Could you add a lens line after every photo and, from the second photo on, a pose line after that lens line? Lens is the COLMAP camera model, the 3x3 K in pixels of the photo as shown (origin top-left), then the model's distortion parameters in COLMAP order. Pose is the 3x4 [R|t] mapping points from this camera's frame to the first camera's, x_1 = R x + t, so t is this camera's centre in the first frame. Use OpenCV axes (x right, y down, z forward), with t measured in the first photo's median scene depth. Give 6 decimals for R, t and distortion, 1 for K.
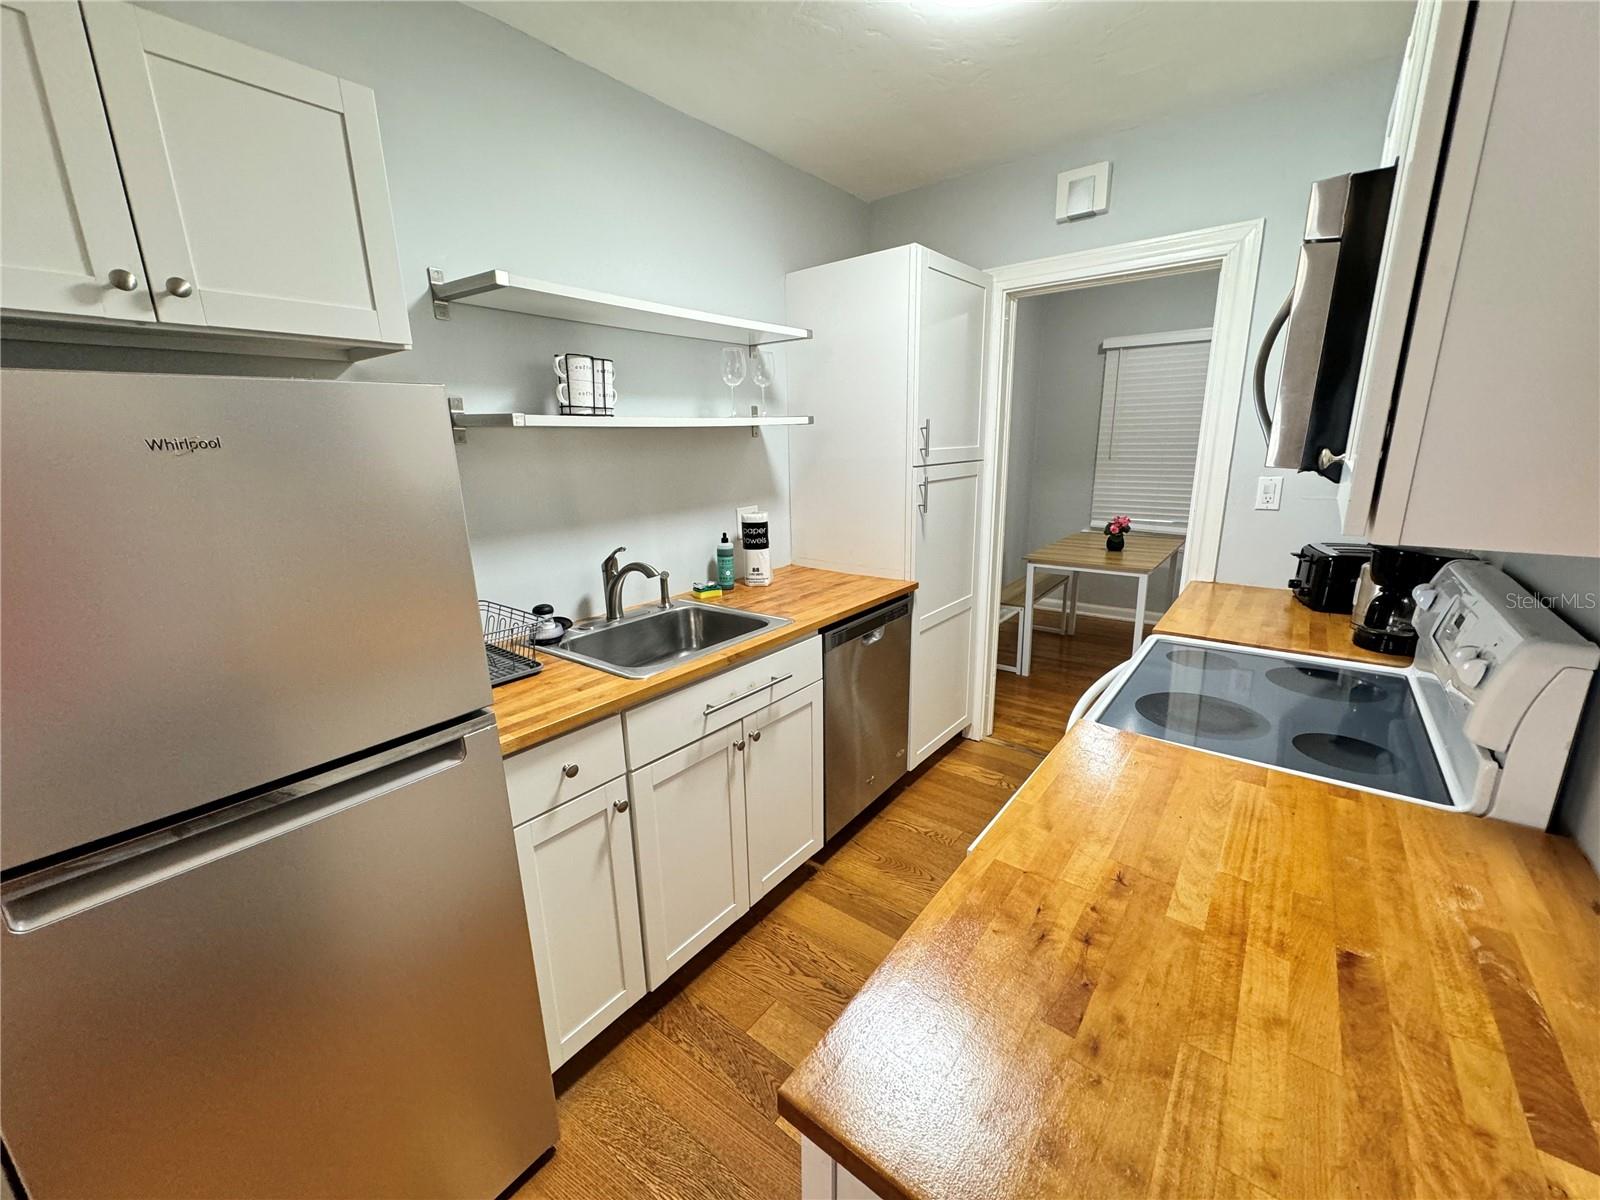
lens RADIAL K [[635.1, 0, 800.9], [0, 635.1, 598.6], [0, 0, 1]] dist [-0.002440, -0.000744]
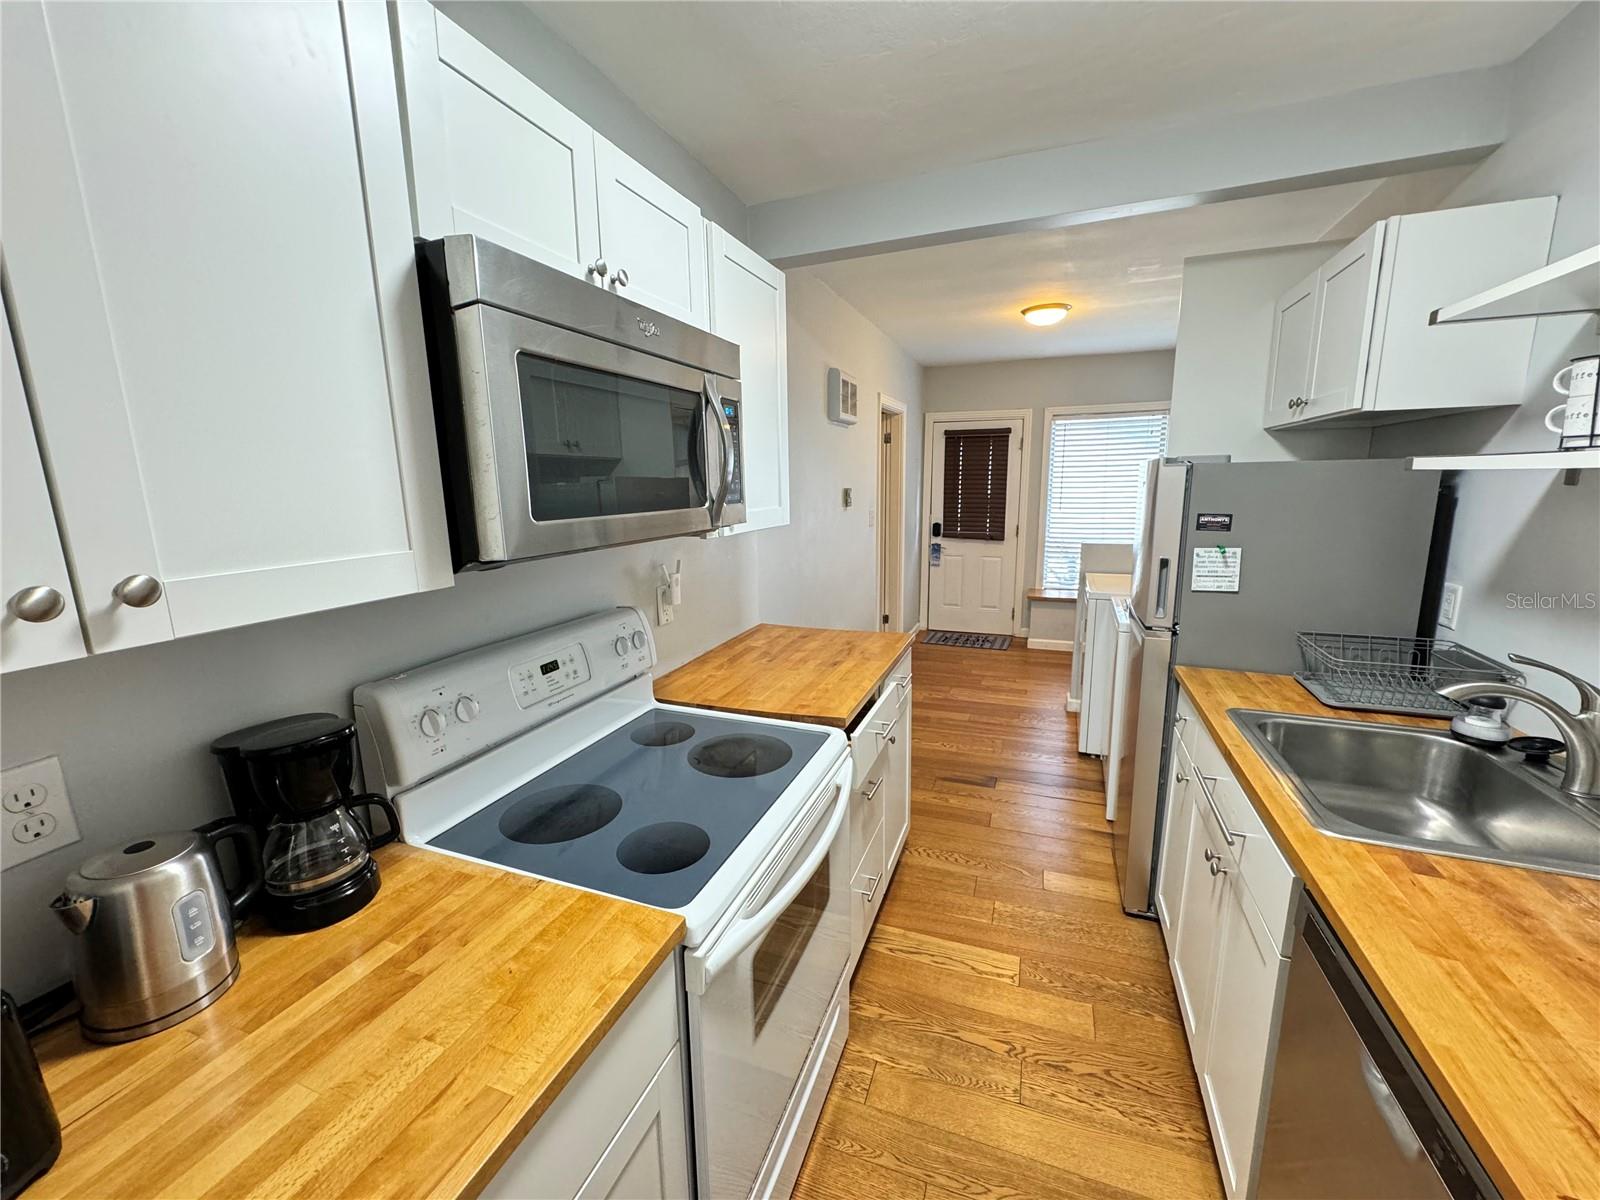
lens RADIAL K [[635.1, 0, 797.8], [0, 635.1, 599.0], [0, 0, 1]] dist [-0.002440, -0.000744]
pose [[-0.956475, 0.087885, -0.278266, 0.476814], [-0.036811, 0.909617, 0.413814, -0.304433], [0.289484, 0.406046, -0.866790, 1.094842]]
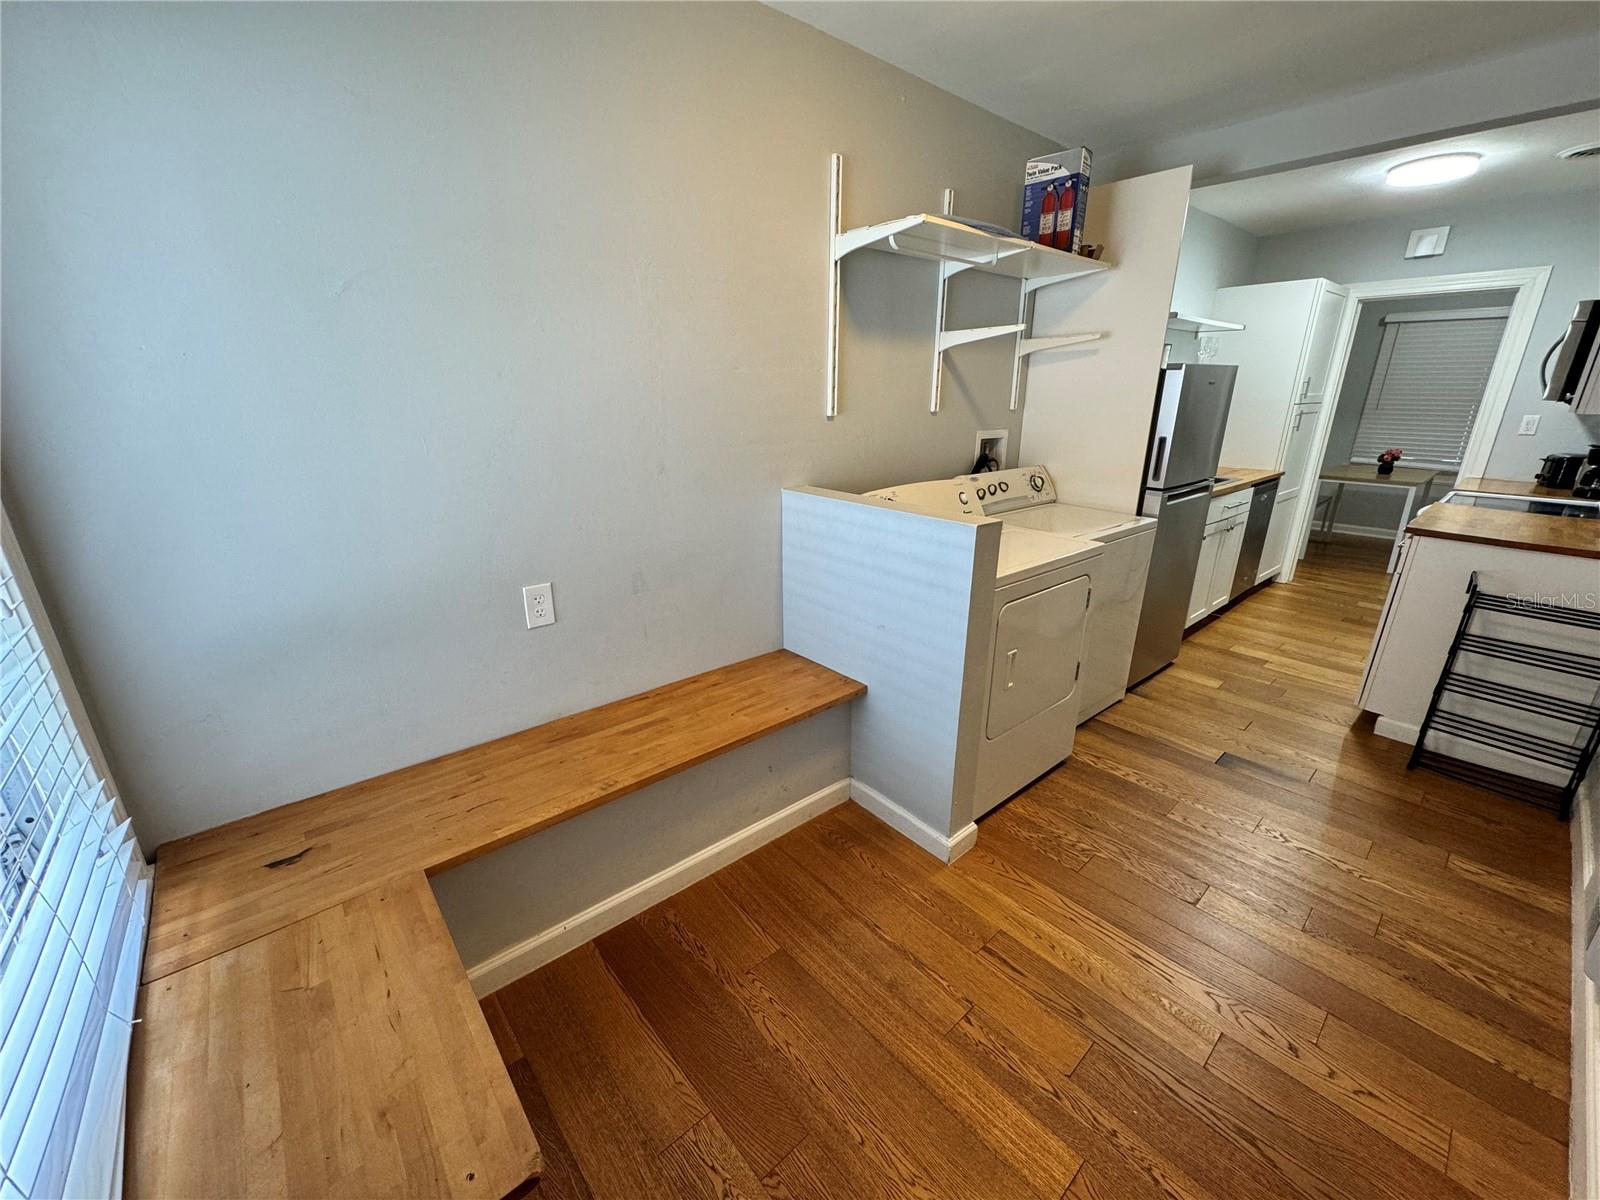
lens RADIAL K [[635.1, 0, 797.4], [0, 635.1, 597.9], [0, 0, 1]] dist [-0.002440, -0.000744]
pose [[0.980368, 0.081650, -0.179478, -0.868948], [-0.068325, 0.994513, 0.079222, 0.301526], [0.184962, -0.065404, 0.980567, -1.087286]]
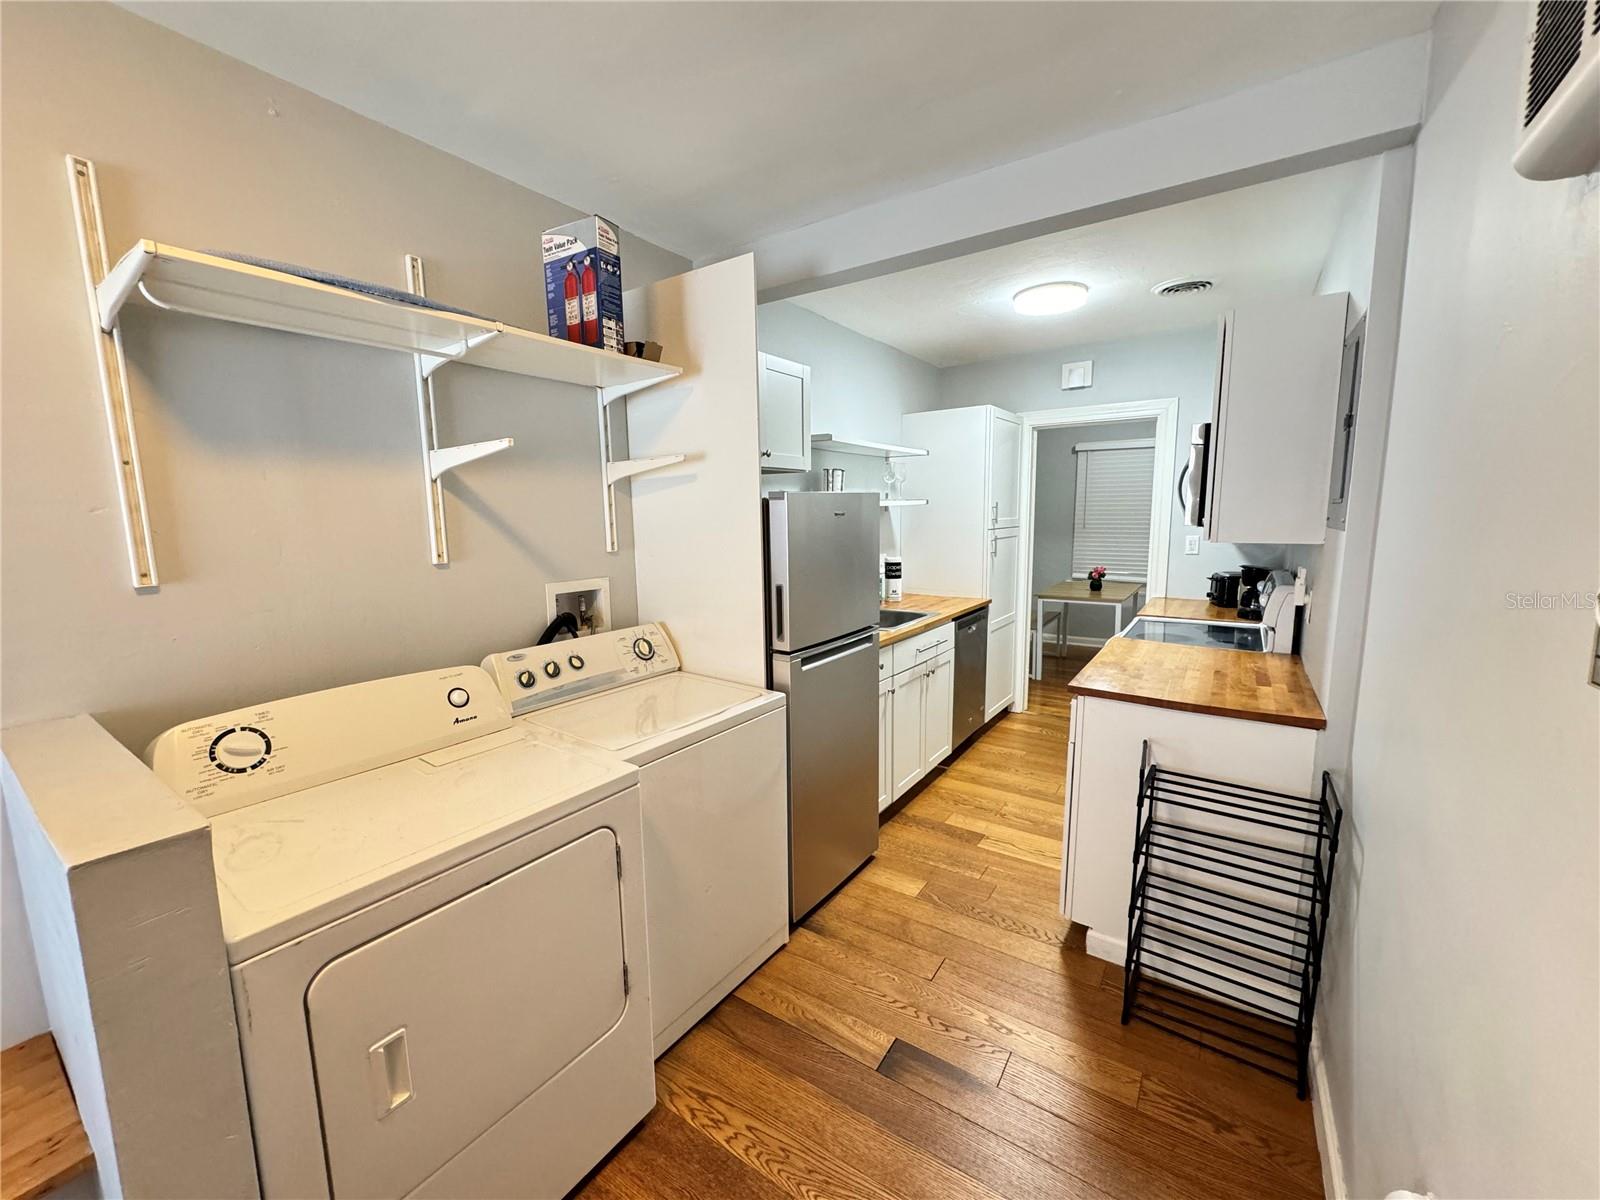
lens RADIAL K [[635.1, 0, 799.5], [0, 635.1, 597.8], [0, 0, 1]] dist [-0.002440, -0.000744]
pose [[0.998145, -0.002367, 0.060831, -0.446540], [0.009138, 0.993748, -0.111270, 0.162401], [-0.060188, 0.111620, 0.991927, -0.648902]]
